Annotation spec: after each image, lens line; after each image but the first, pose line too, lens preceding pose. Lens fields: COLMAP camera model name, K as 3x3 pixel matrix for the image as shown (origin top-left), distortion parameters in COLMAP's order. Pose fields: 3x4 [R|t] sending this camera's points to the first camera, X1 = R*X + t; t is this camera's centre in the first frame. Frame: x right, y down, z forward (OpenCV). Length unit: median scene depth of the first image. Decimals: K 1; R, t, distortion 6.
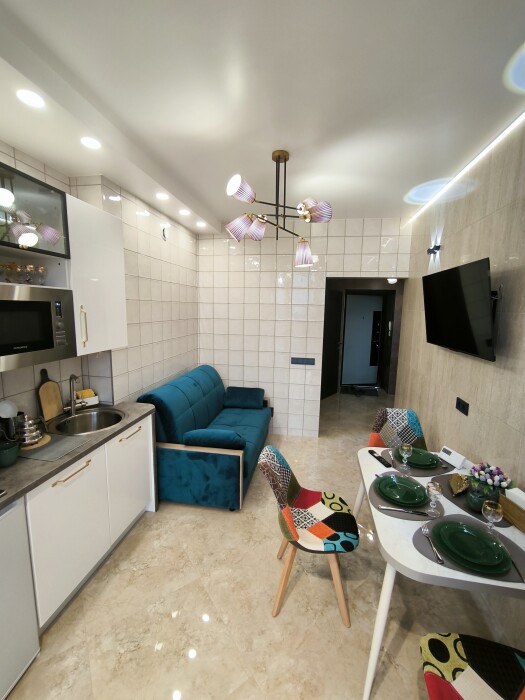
lens RADIAL K [[299.1, 0, 262.5], [0, 299.1, 350.0], [0, 0, 1]] dist [-0.000901, 0.000434]
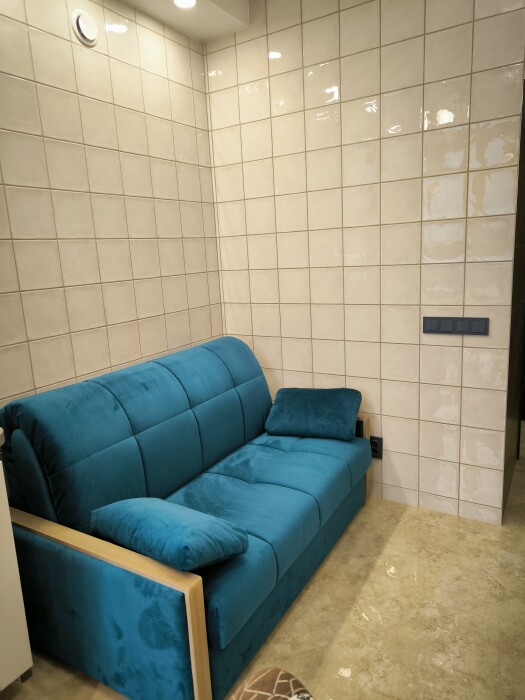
lens RADIAL K [[480.1, 0, 262.5], [0, 480.1, 350.0], [0, 0, 1]] dist [0.056119, -0.049397]
pose [[0.928741, 0.005487, -0.370689, 0.133481], [0.020627, 0.997577, 0.066448, 0.021369], [0.370155, -0.069359, 0.926377, 0.328557]]
